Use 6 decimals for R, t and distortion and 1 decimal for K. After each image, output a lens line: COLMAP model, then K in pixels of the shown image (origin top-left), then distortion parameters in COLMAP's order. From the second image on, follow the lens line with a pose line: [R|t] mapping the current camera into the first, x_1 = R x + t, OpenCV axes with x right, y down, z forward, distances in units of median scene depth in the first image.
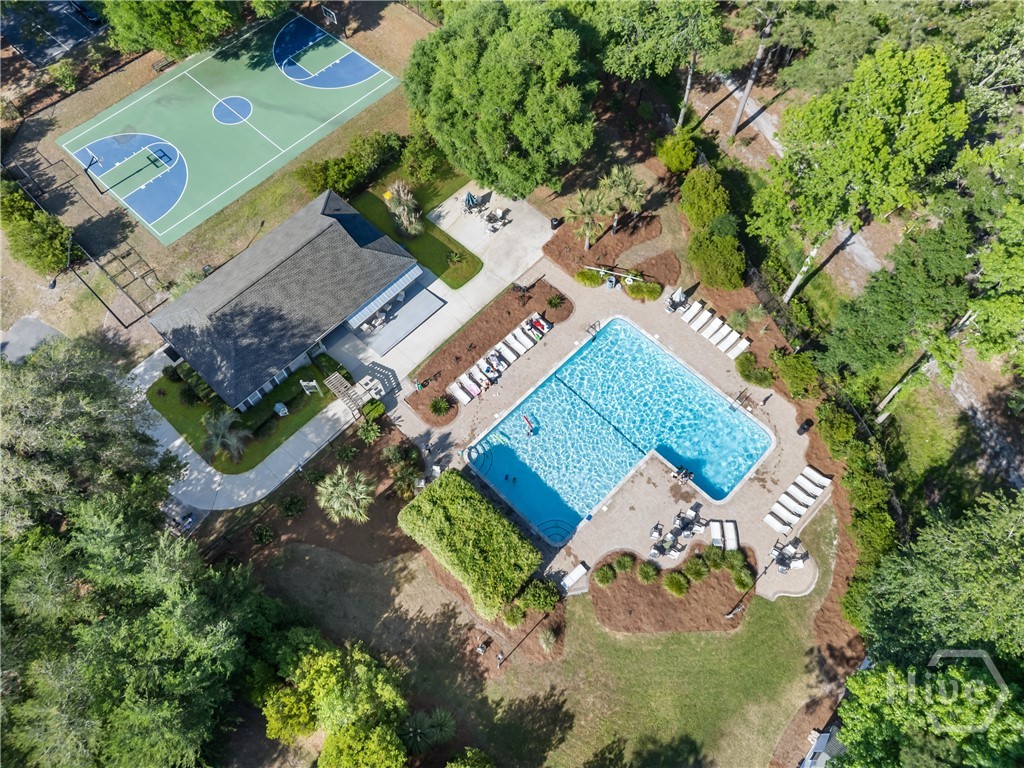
lens RADIAL K [[728.1, 0, 512.0], [0, 728.1, 384.0], [0, 0, 1]] dist [0.007533, 0.004731]
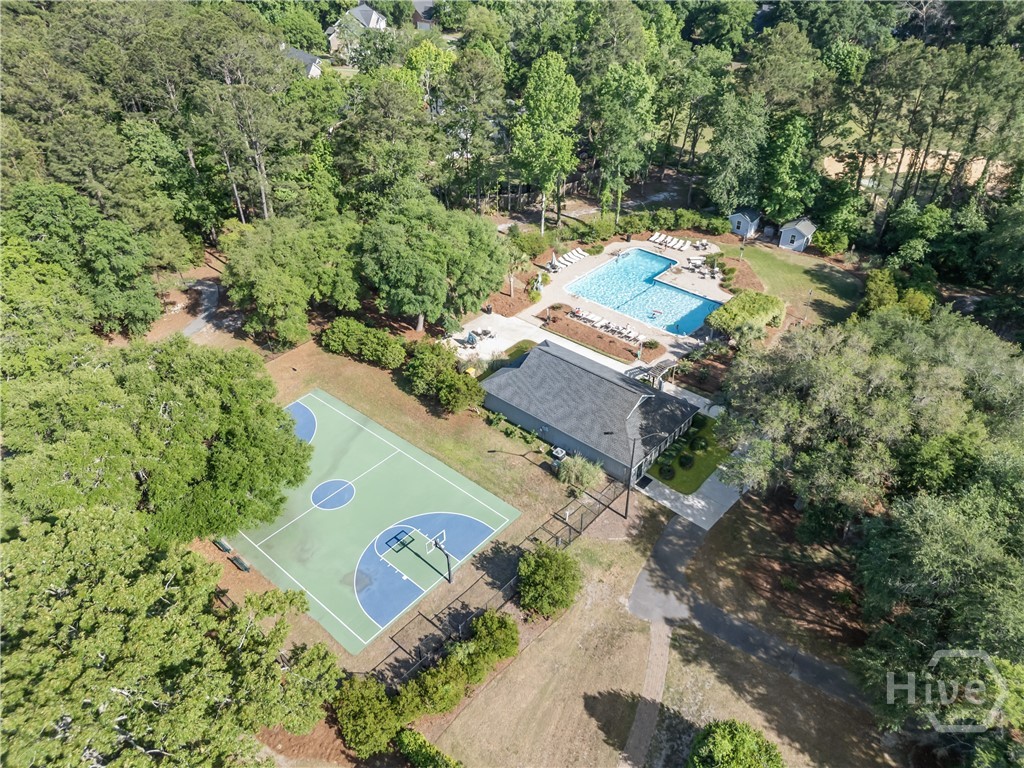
lens RADIAL K [[728.1, 0, 512.0], [0, 728.1, 384.0], [0, 0, 1]] dist [0.007533, 0.004731]
pose [[-0.026919, -0.594746, 0.803463, -1.164895], [0.908342, 0.321024, 0.268064, -0.522786], [-0.417361, 0.737035, 0.531591, 0.380122]]
